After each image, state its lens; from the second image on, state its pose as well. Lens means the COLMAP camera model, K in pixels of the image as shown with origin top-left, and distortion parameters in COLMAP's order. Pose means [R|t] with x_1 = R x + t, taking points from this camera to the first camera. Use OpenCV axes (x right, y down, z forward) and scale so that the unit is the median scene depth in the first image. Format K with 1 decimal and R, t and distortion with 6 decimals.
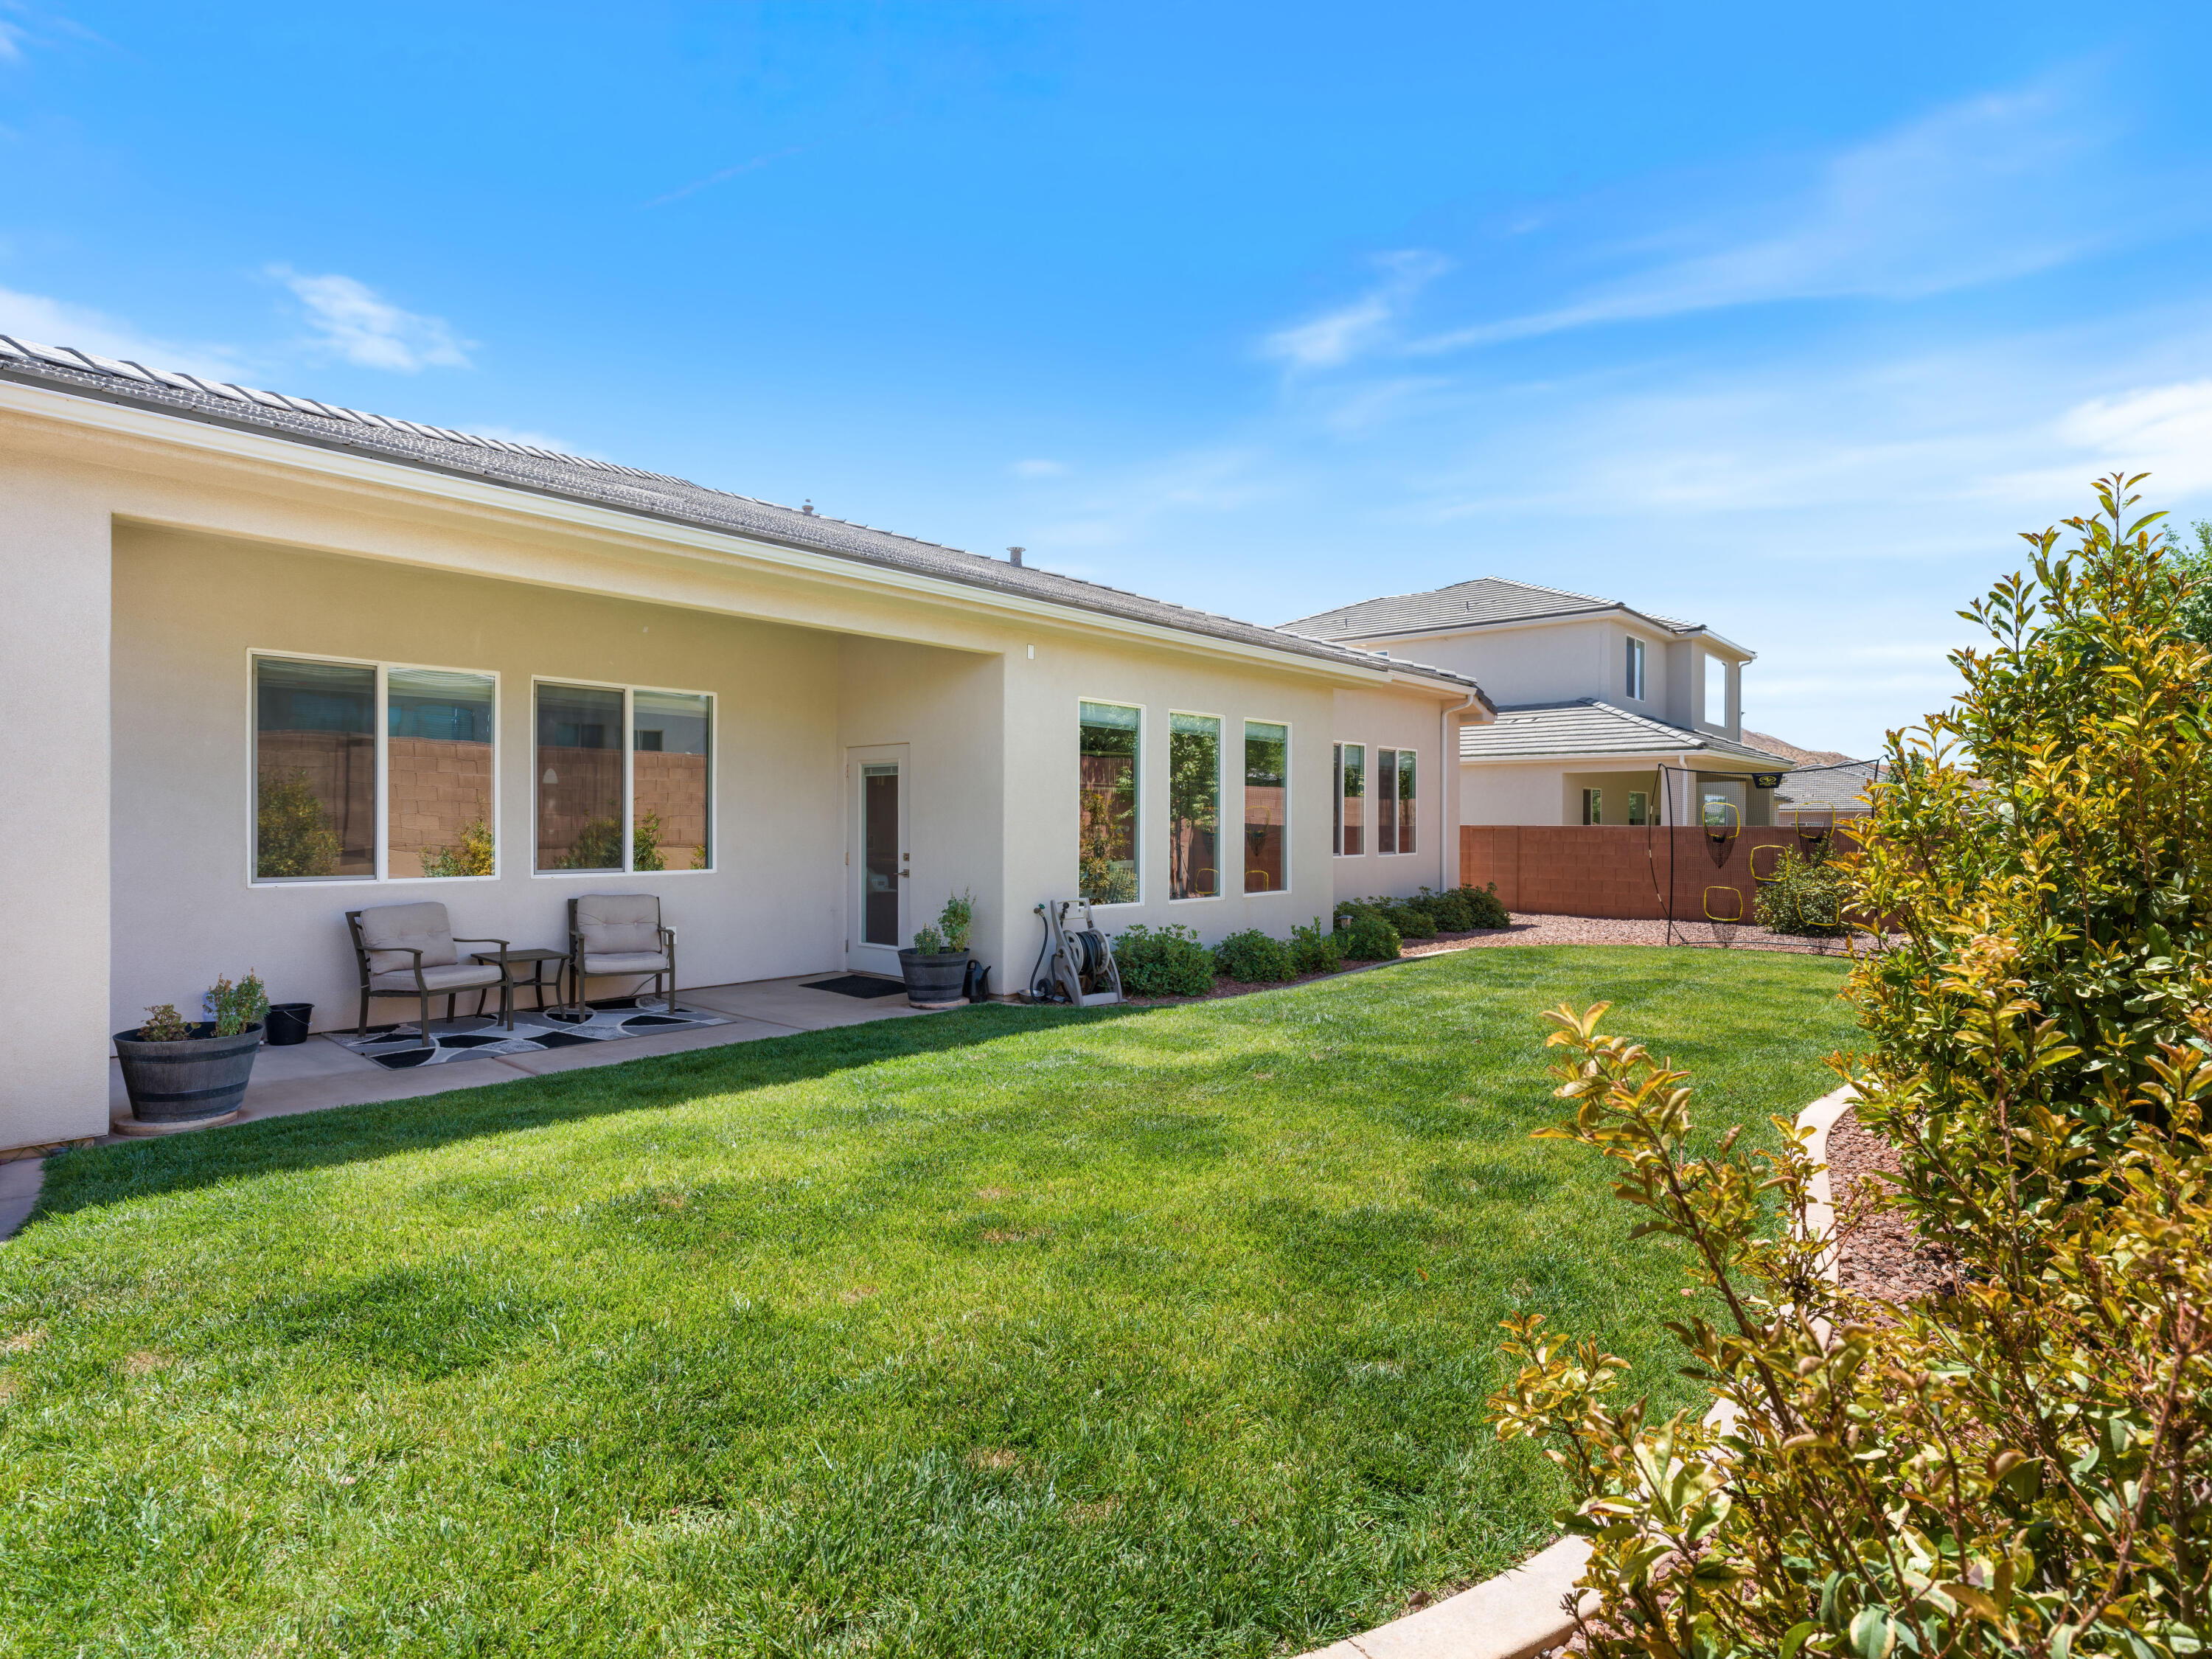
lens RADIAL K [[1159.3, 0, 1111.0], [0, 1159.3, 829.2], [0, 0, 1]] dist [0.006222, 0.000729]
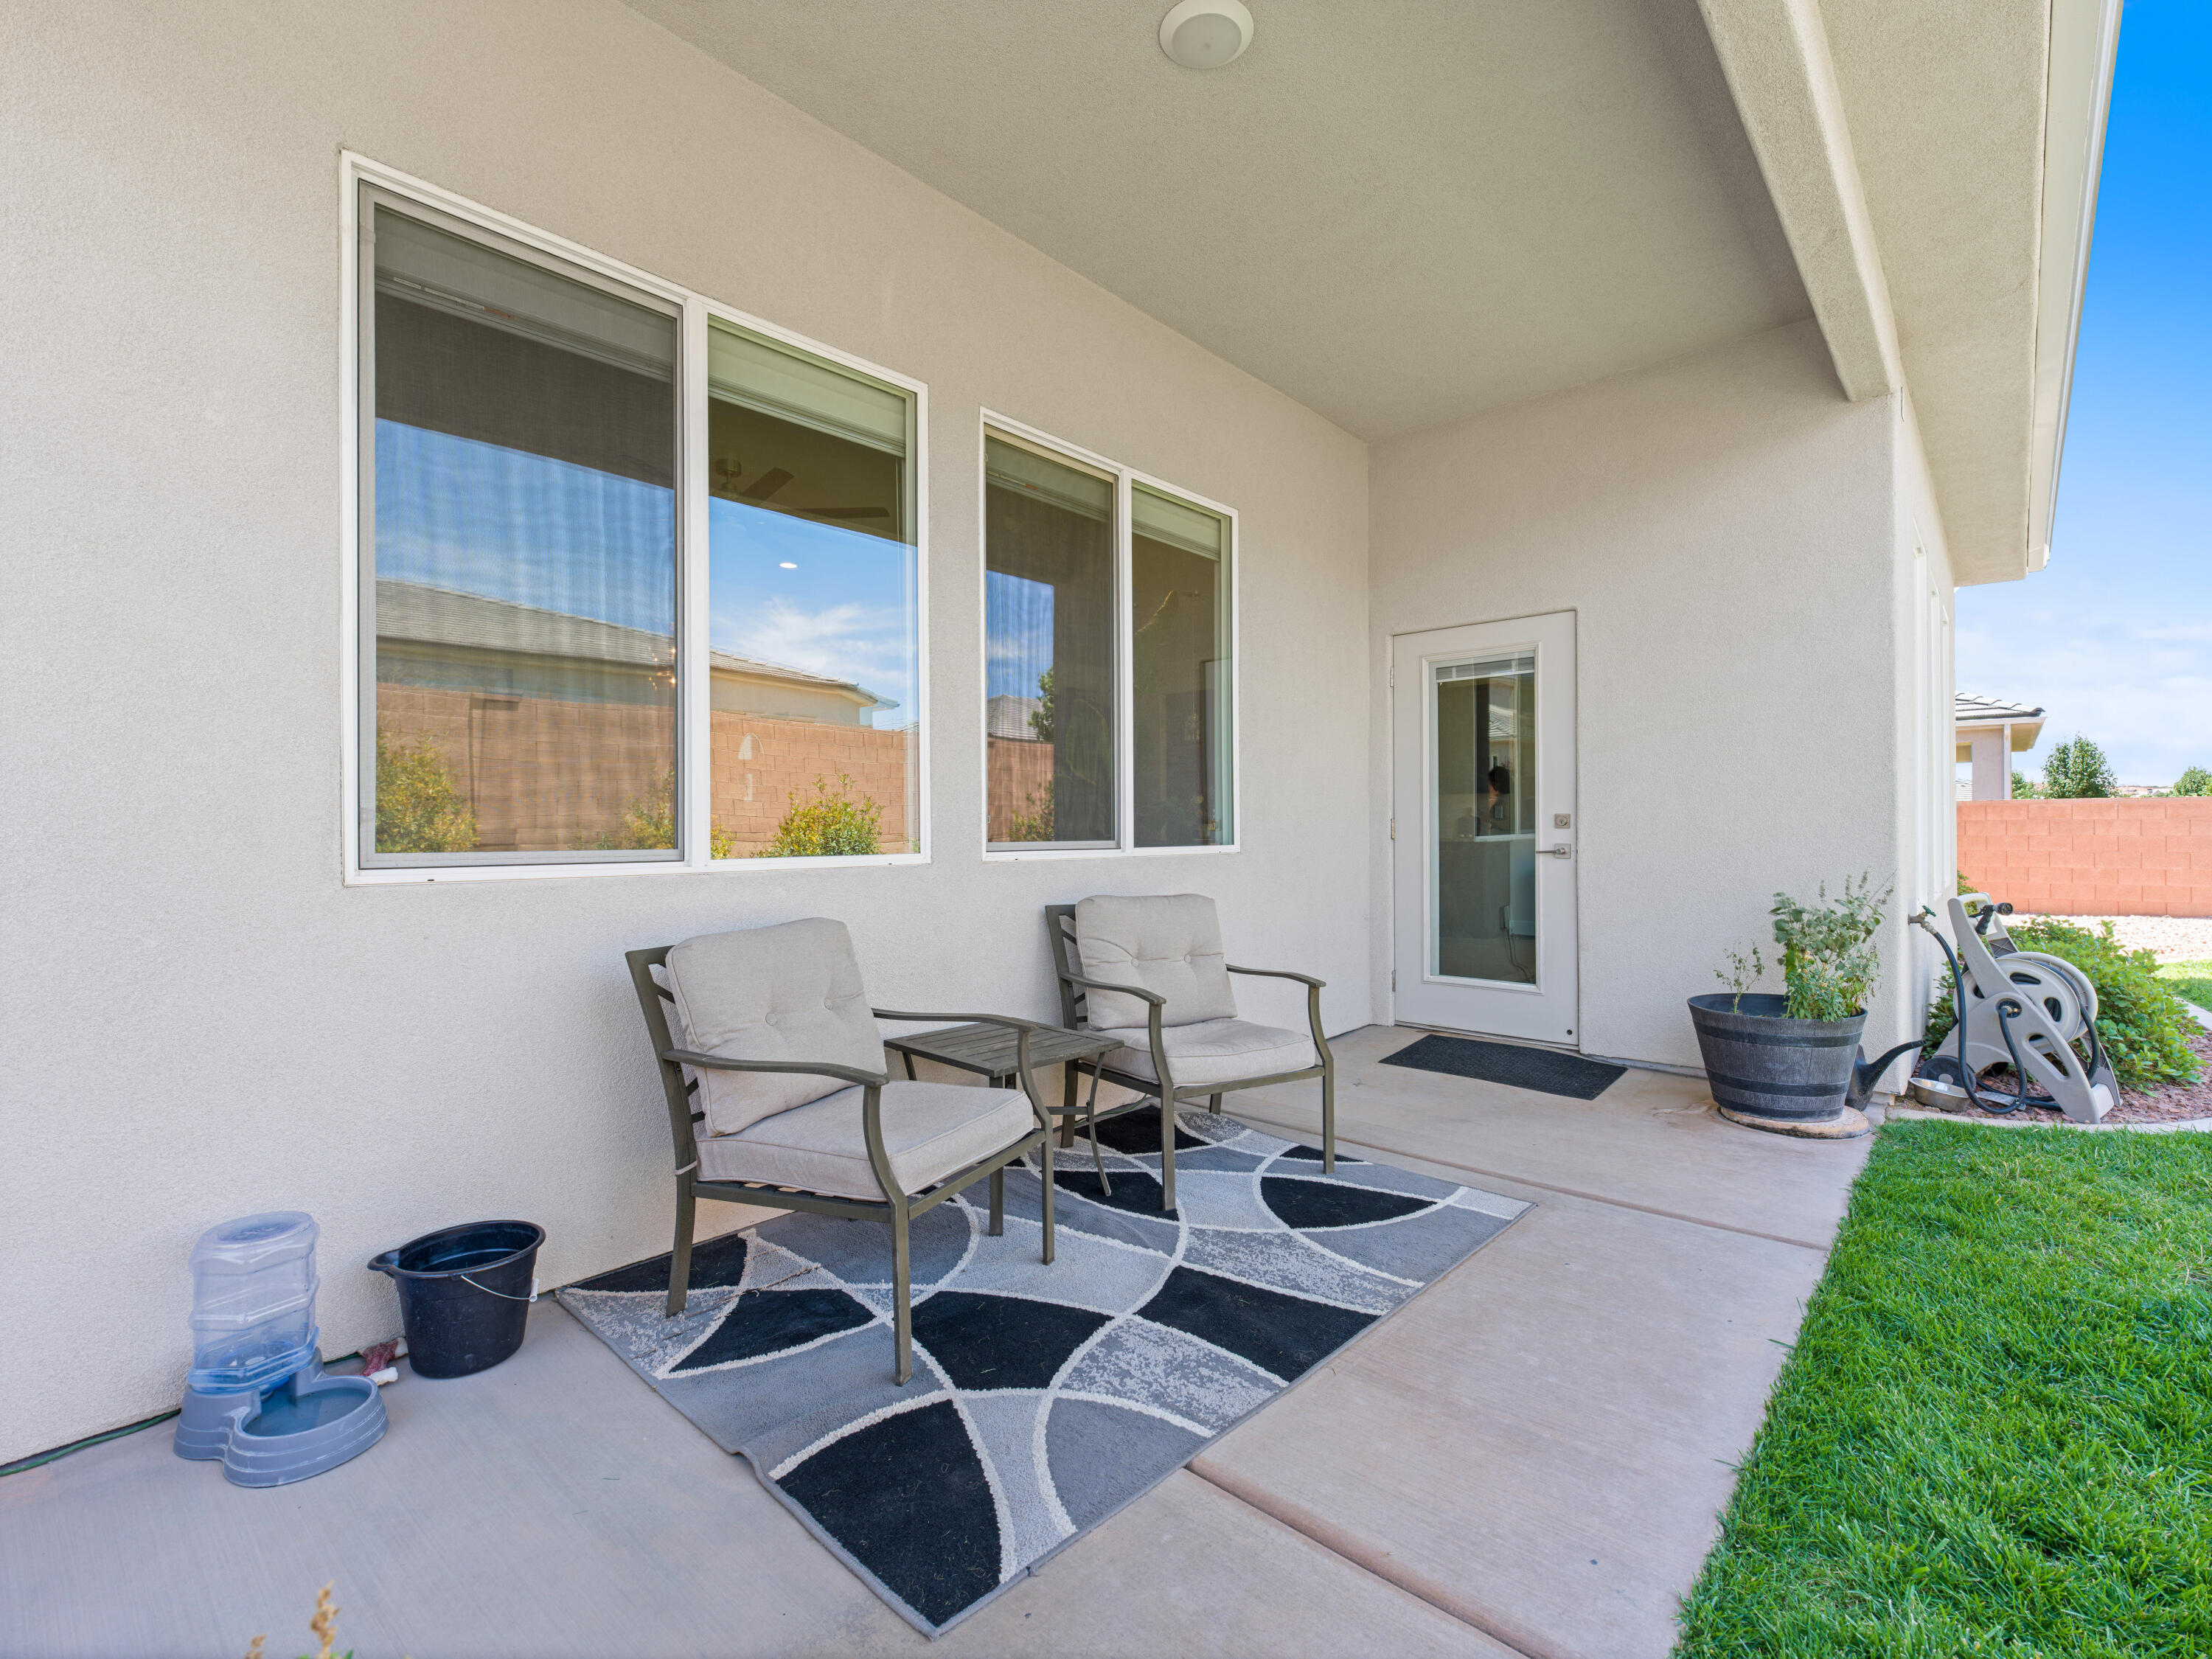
lens RADIAL K [[1008.8, 0, 1096.3], [0, 1008.8, 830.9], [0, 0, 1]] dist [-0.002115, 0.001156]
pose [[0.999534, -0.003832, -0.030285, -0.482721], [0.003977, 0.999981, 0.004745, 0.031554], [0.030266, -0.004864, 0.999530, 0.664815]]
